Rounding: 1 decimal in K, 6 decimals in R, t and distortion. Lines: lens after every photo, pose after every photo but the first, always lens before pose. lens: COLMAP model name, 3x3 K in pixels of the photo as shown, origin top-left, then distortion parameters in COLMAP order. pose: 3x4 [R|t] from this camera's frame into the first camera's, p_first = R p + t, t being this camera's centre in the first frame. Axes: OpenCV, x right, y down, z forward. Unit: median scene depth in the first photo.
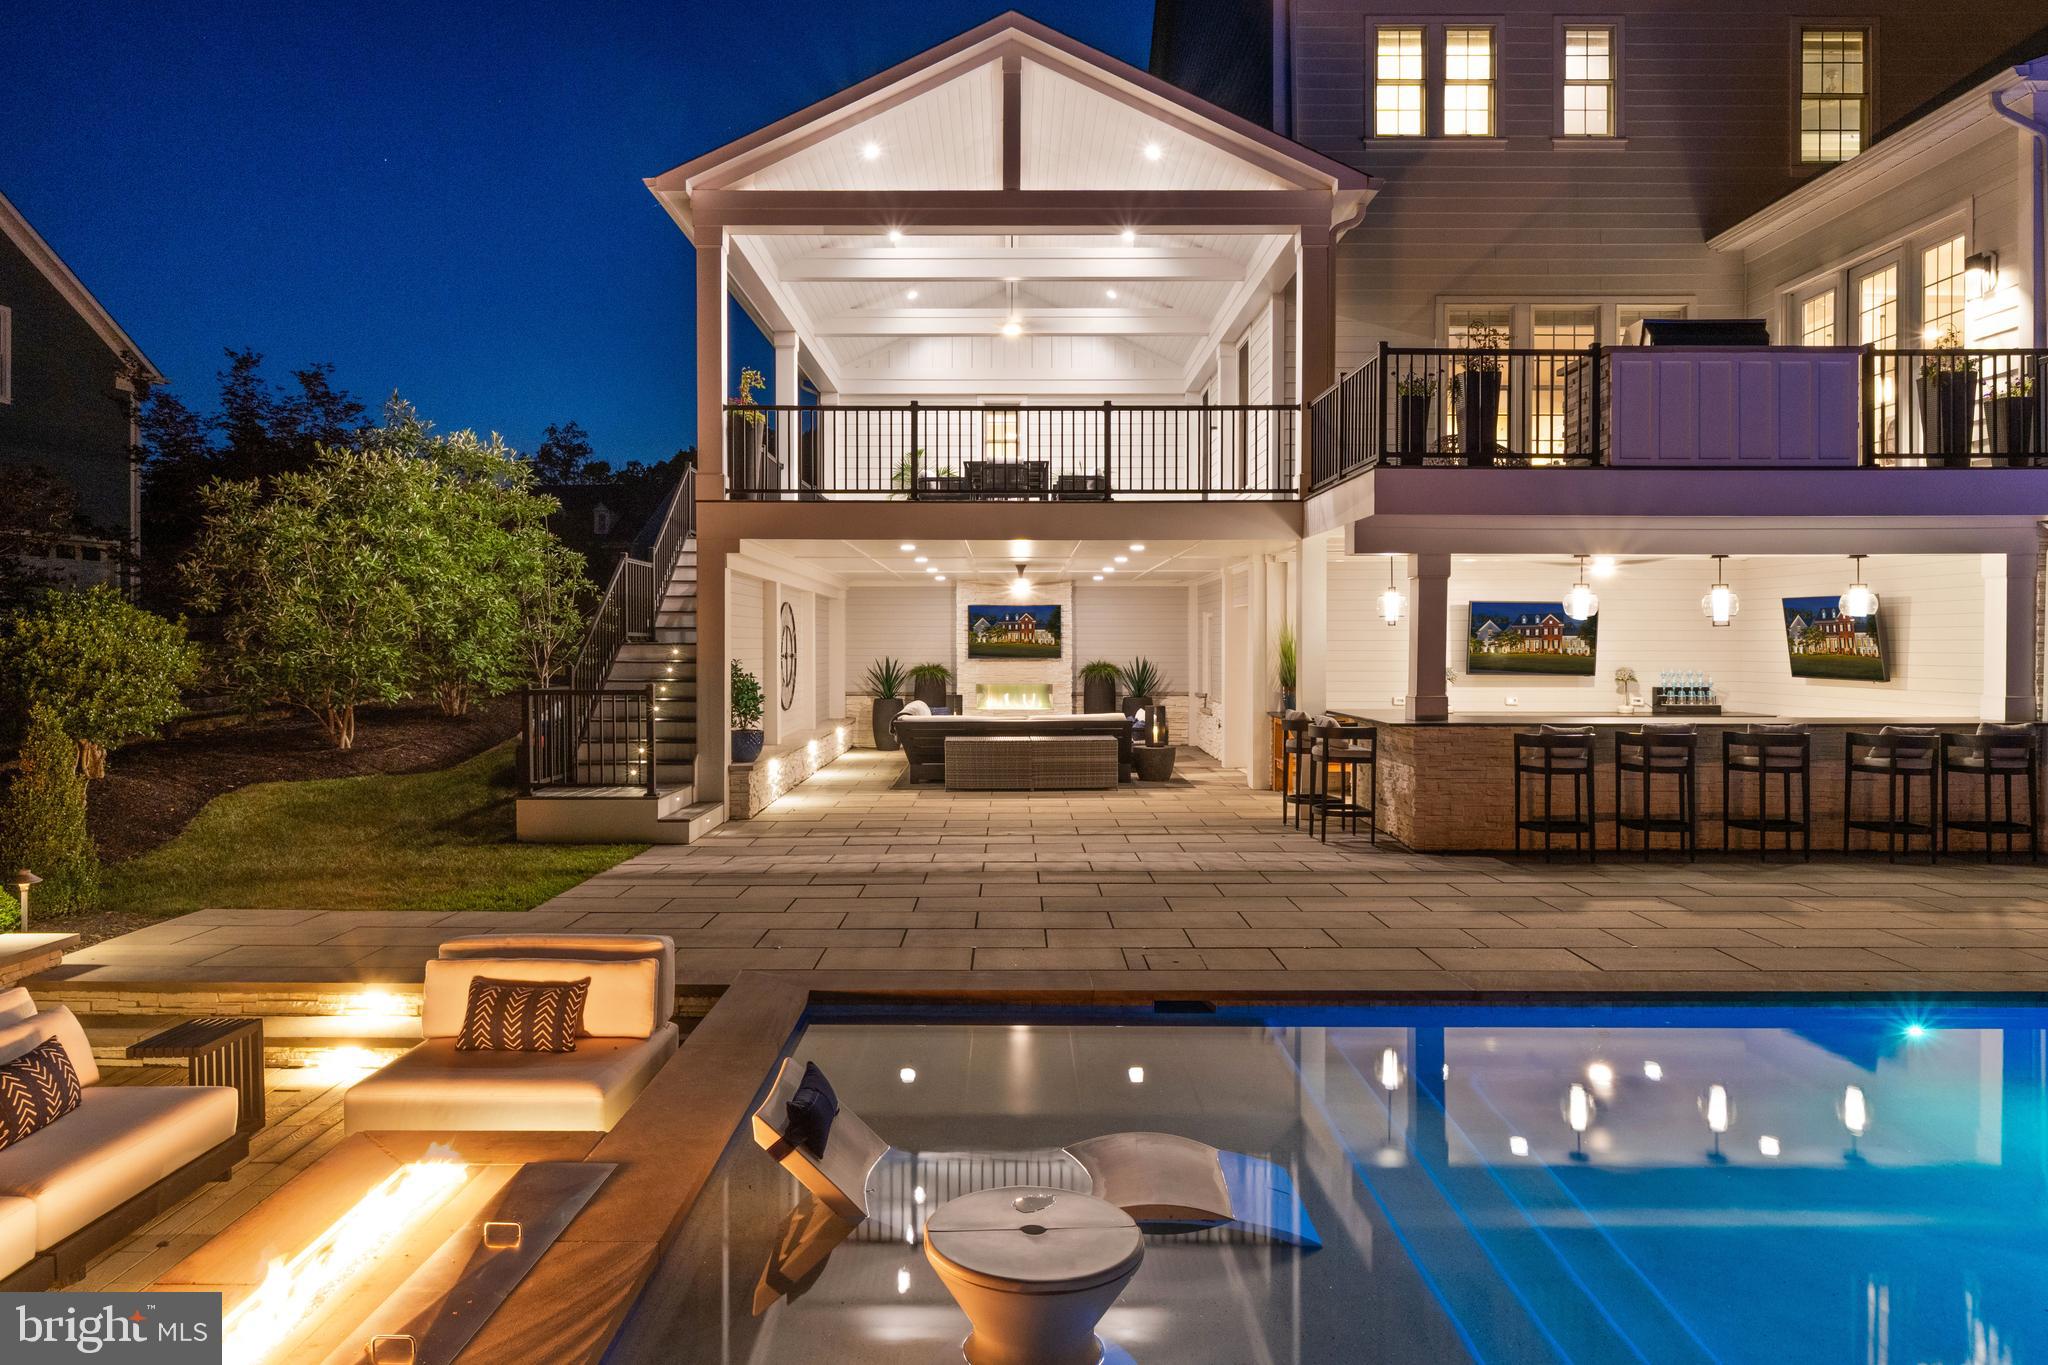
lens RADIAL K [[1327.4, 0, 1016.9], [0, 1327.4, 646.2], [0, 0, 1]] dist [-0.000551, -0.000244]
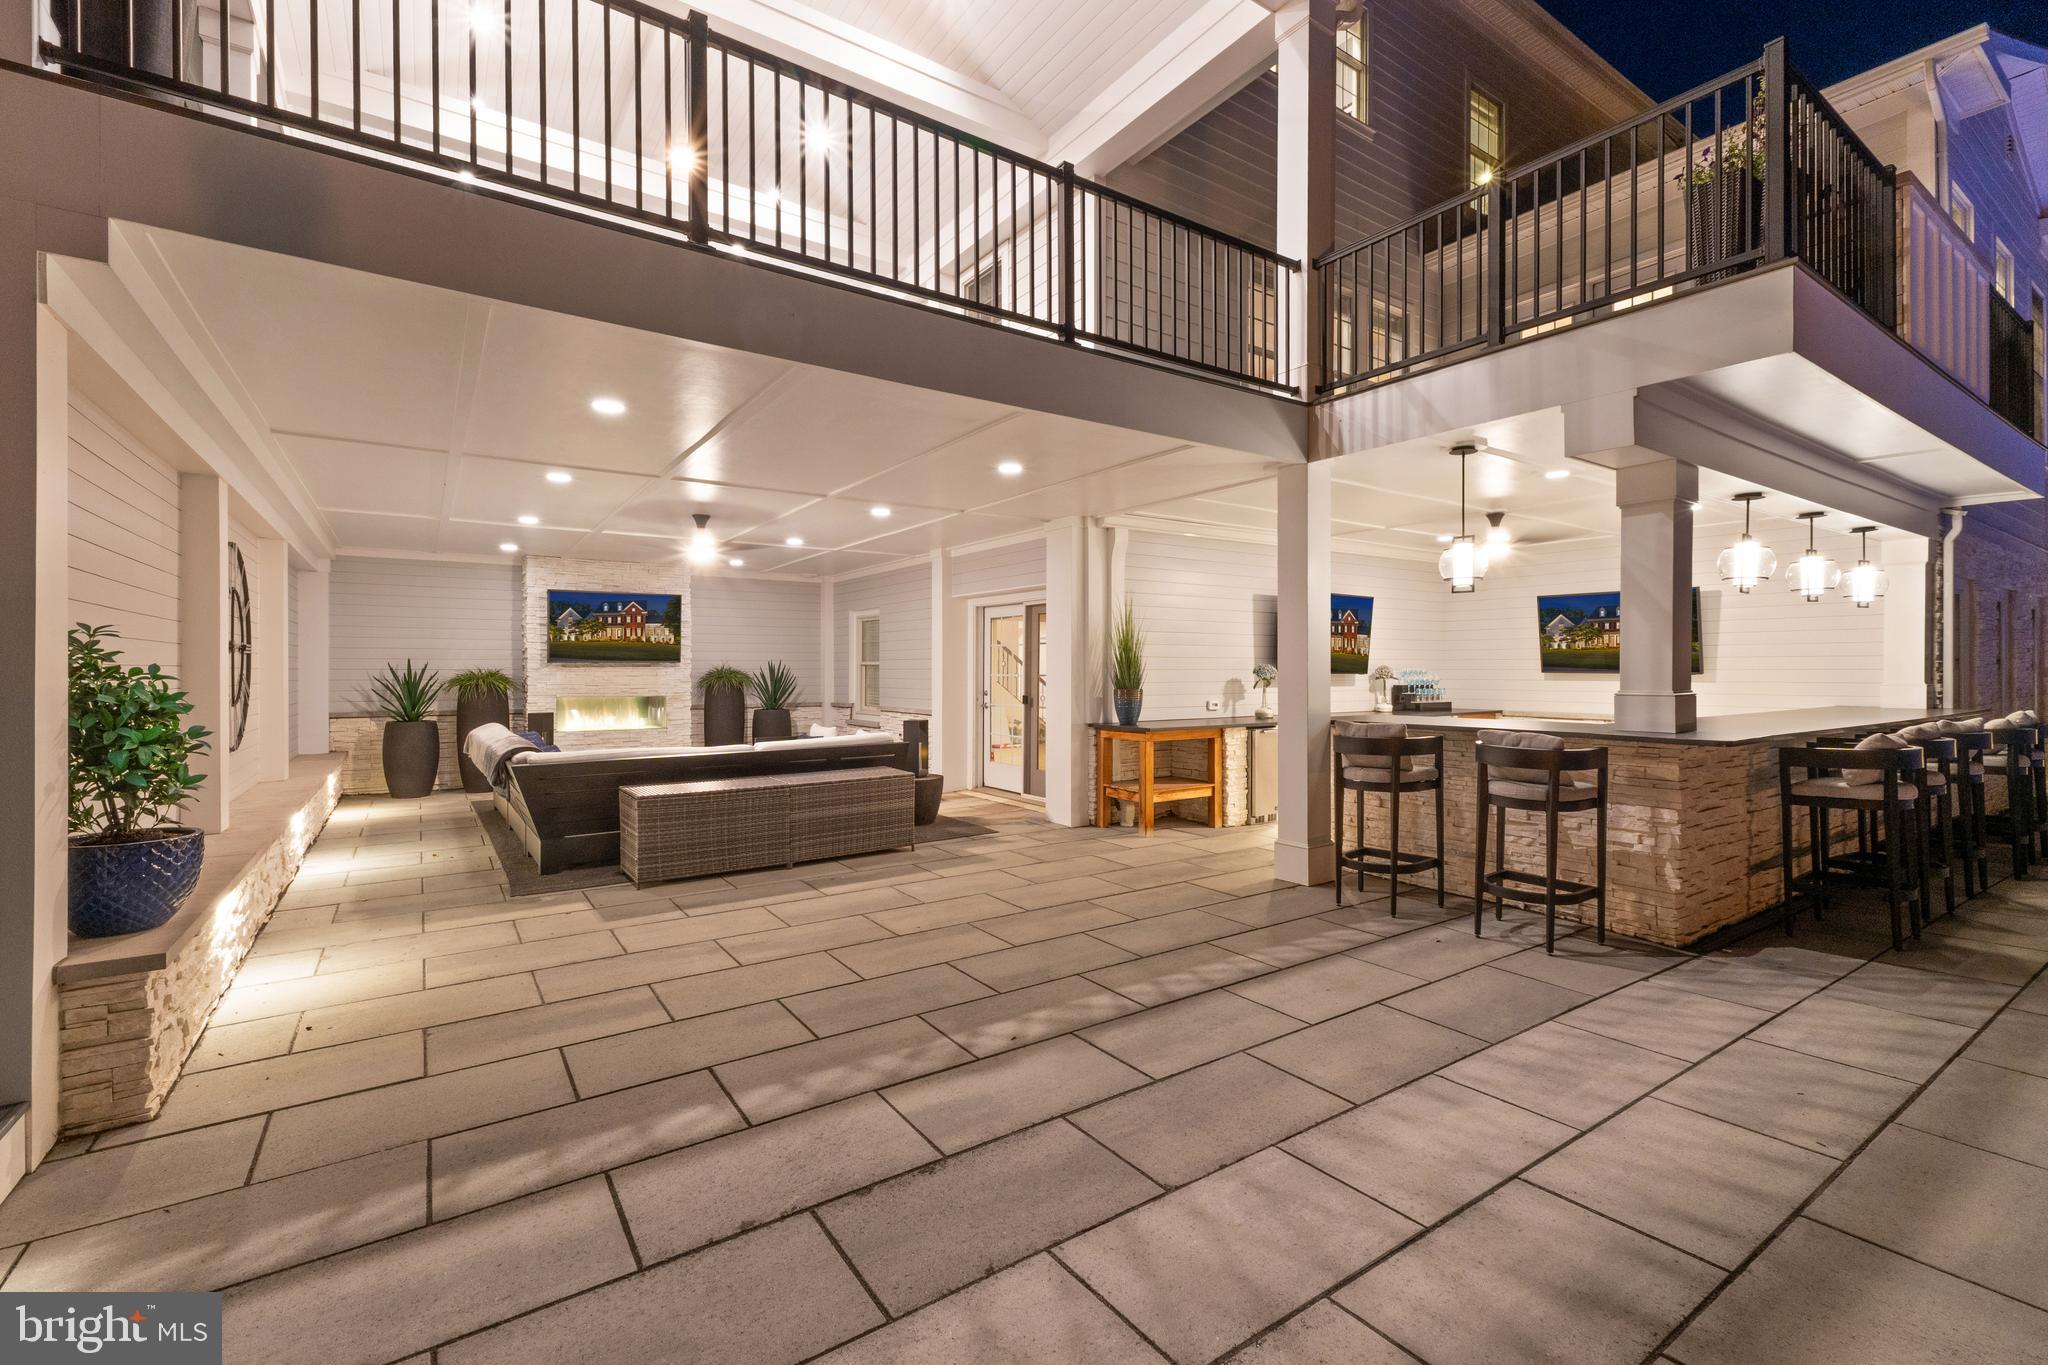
lens RADIAL K [[881.3, 0, 1023.8], [0, 881.3, 667.0], [0, 0, 1]] dist [0.001641, 0.000527]
pose [[0.824347, 0.001340, 0.566084, -0.129809], [0.001437, 0.999989, -0.004460, 0.019832], [-0.566084, 0.004490, 0.824336, 0.617183]]
